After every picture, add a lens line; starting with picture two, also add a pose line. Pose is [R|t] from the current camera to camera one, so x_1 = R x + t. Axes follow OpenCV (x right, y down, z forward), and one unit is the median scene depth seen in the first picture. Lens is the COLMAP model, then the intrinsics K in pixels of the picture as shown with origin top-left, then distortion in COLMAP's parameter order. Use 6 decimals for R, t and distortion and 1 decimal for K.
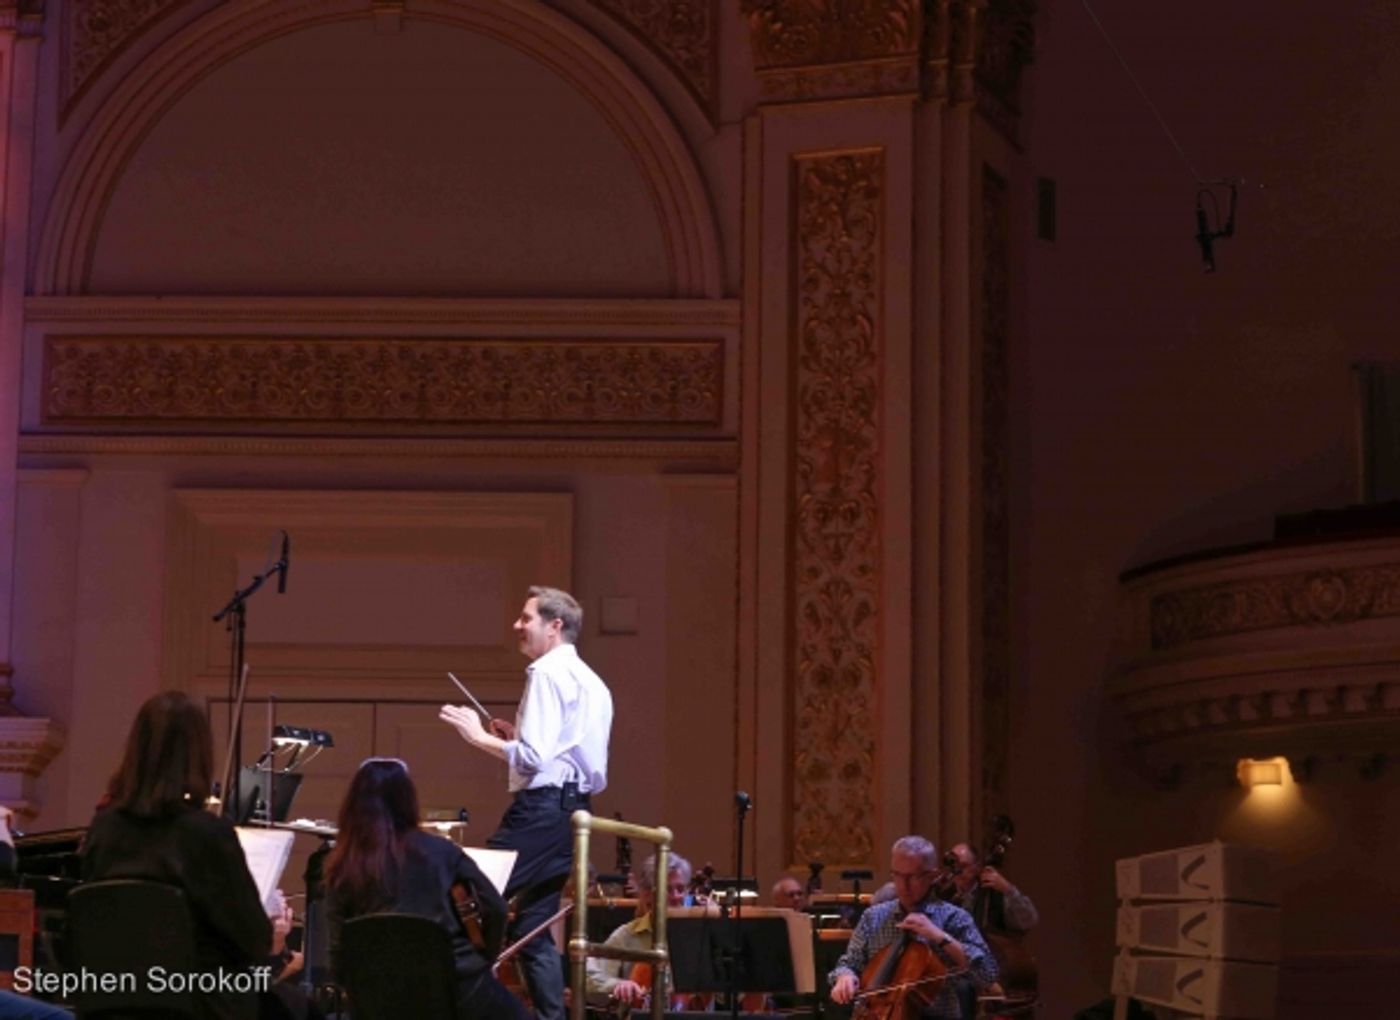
lens RADIAL K [[3548.9, 0, 631.1], [0, 3548.9, 510.2], [0, 0, 1]] dist [-0.095728, -0.502176]
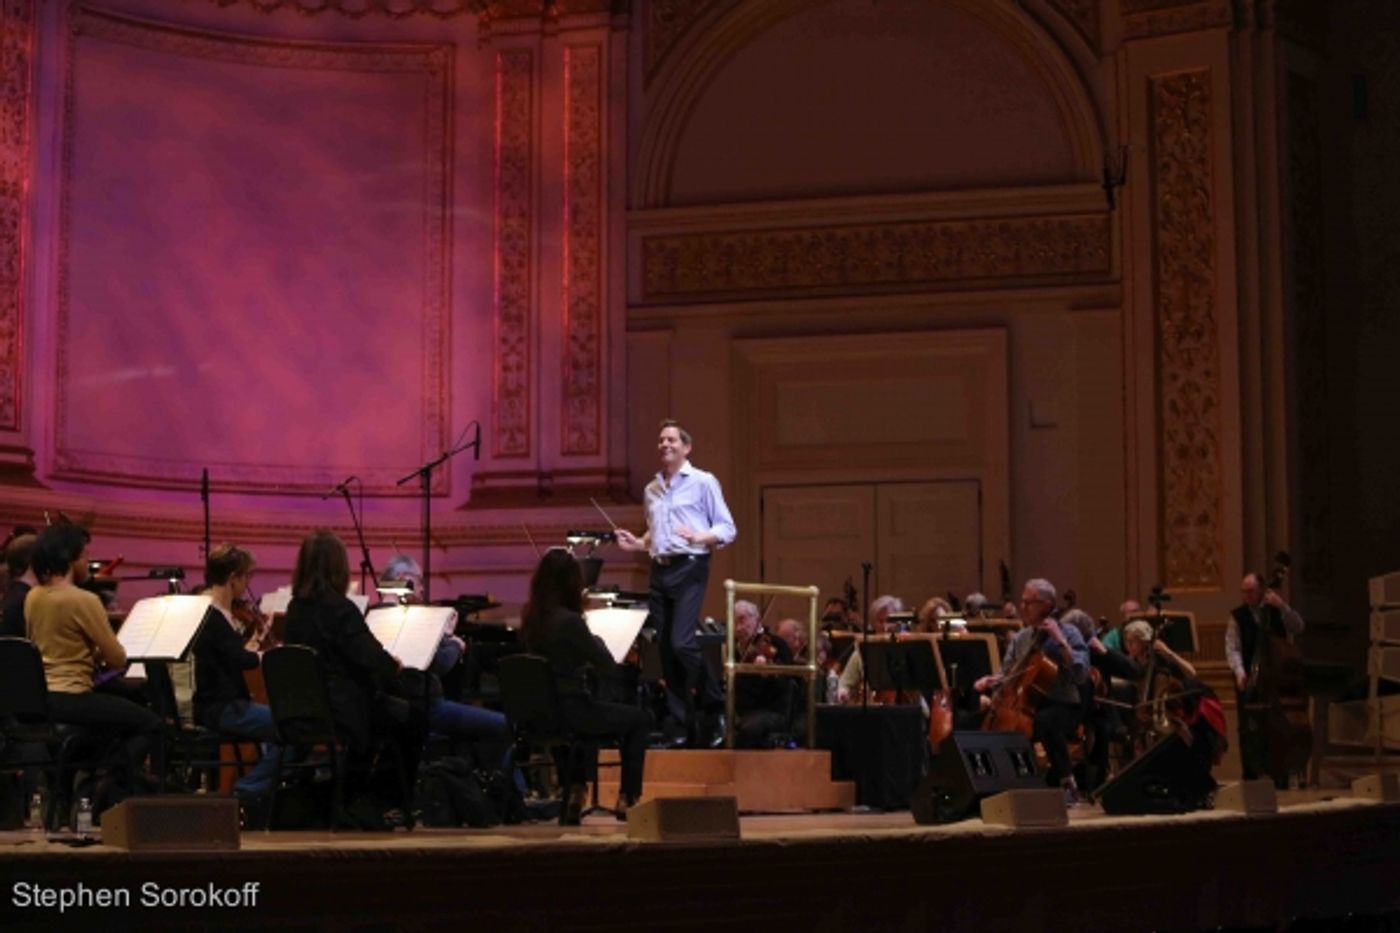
lens RADIAL K [[2831.6, 0, 701.4], [0, 2831.6, 500.4], [0, 0, 1]] dist [-0.319153, 0.252869]
pose [[0.963179, -0.040809, -0.265745, 0.160683], [0.060203, 0.996051, 0.065247, -0.016877], [0.262033, -0.078843, 0.961833, -0.103612]]
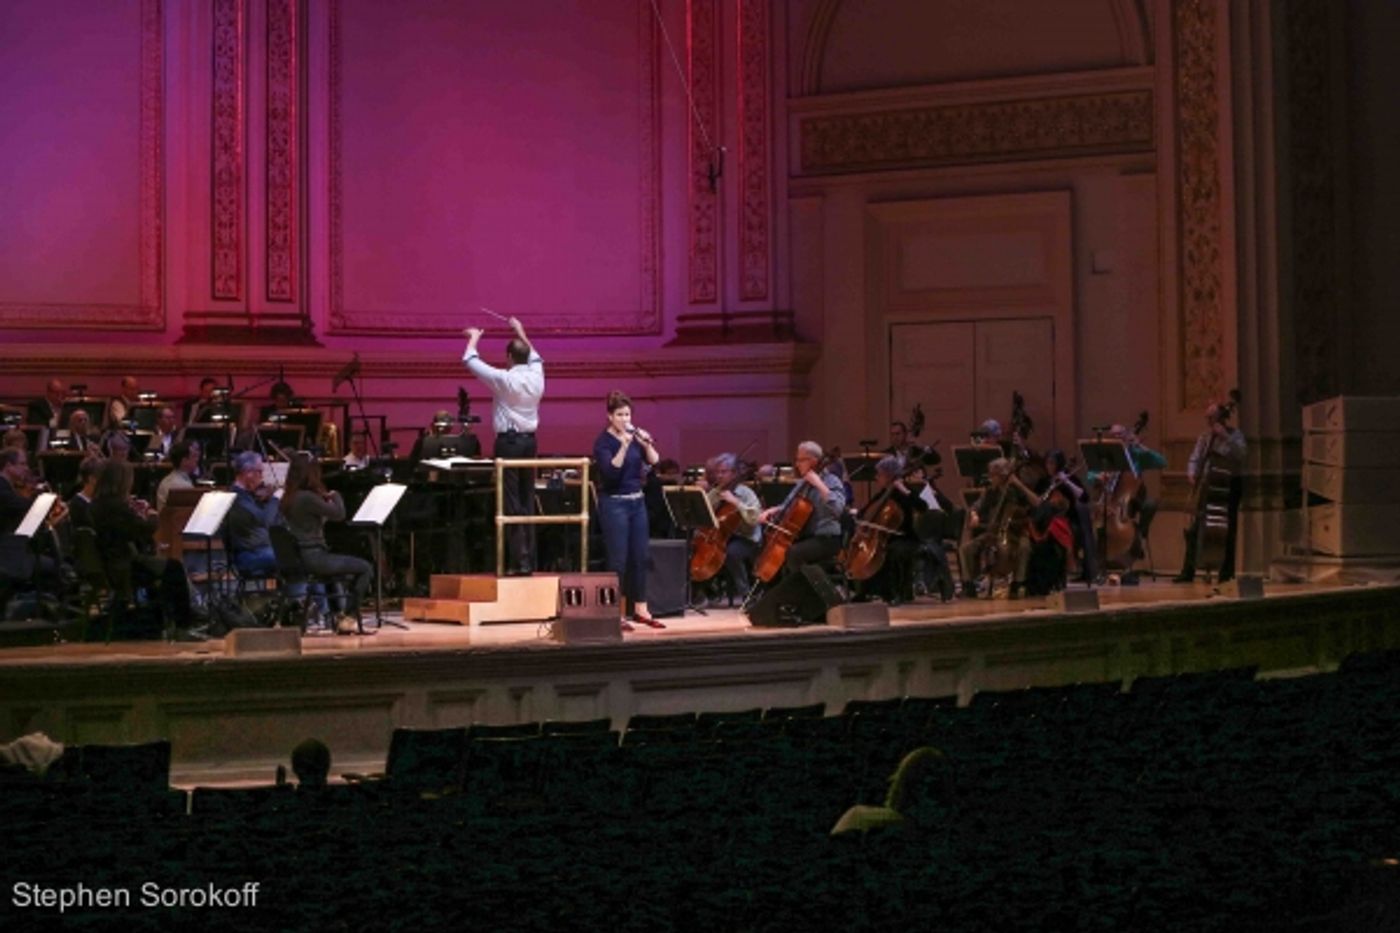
lens RADIAL K [[2831.6, 0, 701.4], [0, 2831.6, 500.4], [0, 0, 1]] dist [-0.319153, 0.252869]
pose [[0.843875, -0.019164, -0.536198, 0.545828], [0.109897, 0.984348, 0.137776, -0.062688], [0.525165, -0.175192, 0.832772, -0.218129]]
